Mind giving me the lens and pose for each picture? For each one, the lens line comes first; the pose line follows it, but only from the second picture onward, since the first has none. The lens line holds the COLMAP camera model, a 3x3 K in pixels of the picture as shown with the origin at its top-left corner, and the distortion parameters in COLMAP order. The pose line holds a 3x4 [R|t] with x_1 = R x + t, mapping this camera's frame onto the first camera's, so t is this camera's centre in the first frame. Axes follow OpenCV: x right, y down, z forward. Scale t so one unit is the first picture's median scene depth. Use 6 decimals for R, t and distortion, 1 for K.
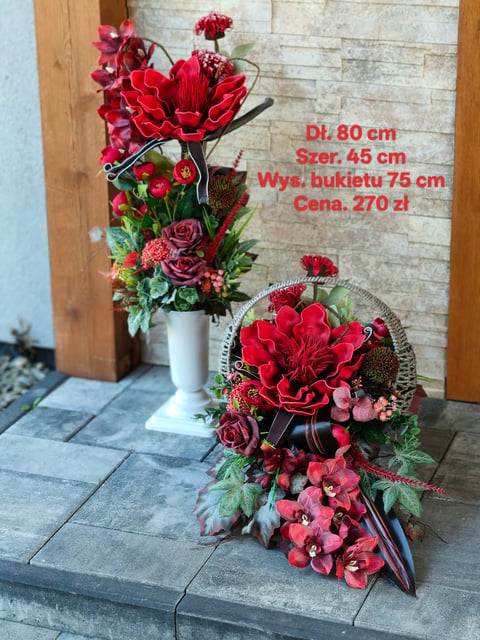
lens RADIAL K [[1573.1, 0, 240.1], [0, 1573.1, 308.3], [0, 0, 1]] dist [-0.025204, 0.512081]
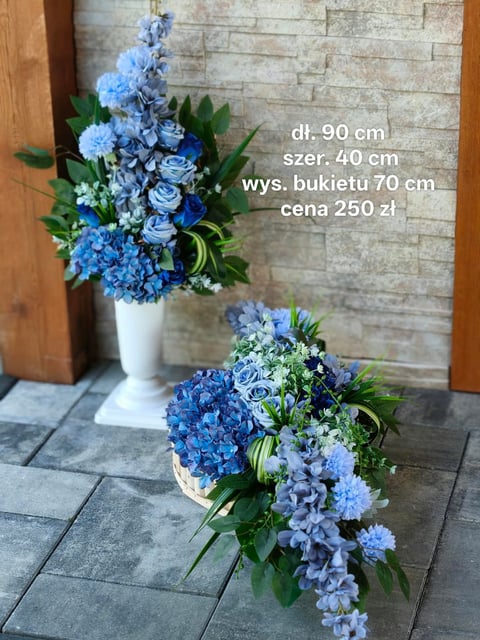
lens RADIAL K [[1573.1, 0, 240.1], [0, 1573.1, 308.3], [0, 0, 1]] dist [-0.025204, 0.512081]
pose [[0.996484, -0.043417, 0.071658, -0.050688], [0.038718, 0.997087, 0.065716, -0.053353], [-0.074302, -0.062711, 0.995262, 0.134041]]
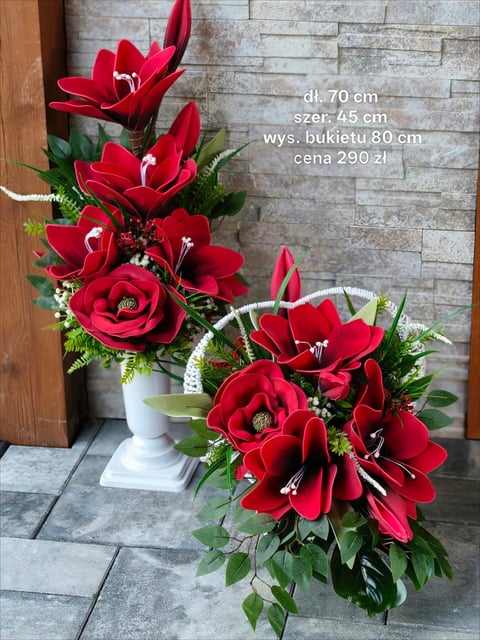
lens RADIAL K [[1573.1, 0, 240.1], [0, 1573.1, 308.3], [0, 0, 1]] dist [-0.025204, 0.512081]
pose [[0.984808, -0.072650, 0.157718, -0.124134], [0.065361, 0.996561, 0.050930, -0.066866], [-0.160876, -0.039848, 0.986170, 0.188389]]
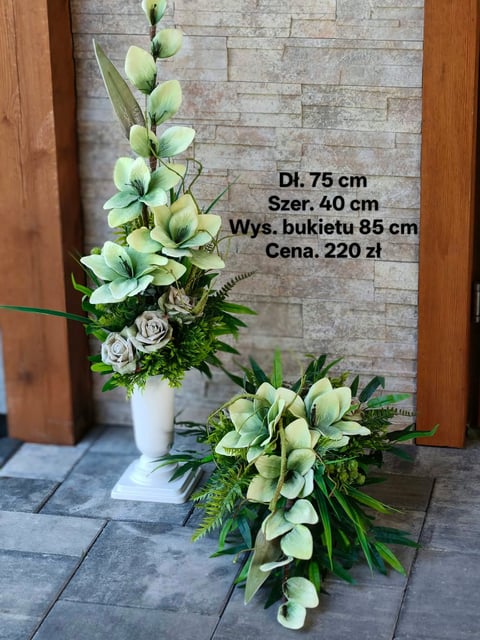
lens RADIAL K [[1573.1, 0, 240.1], [0, 1573.1, 308.3], [0, 0, 1]] dist [-0.025204, 0.512081]
pose [[0.992456, -0.047506, 0.113021, -0.089340], [0.049702, 0.998625, -0.016692, -0.017330], [-0.112073, 0.022184, 0.993452, 0.032027]]
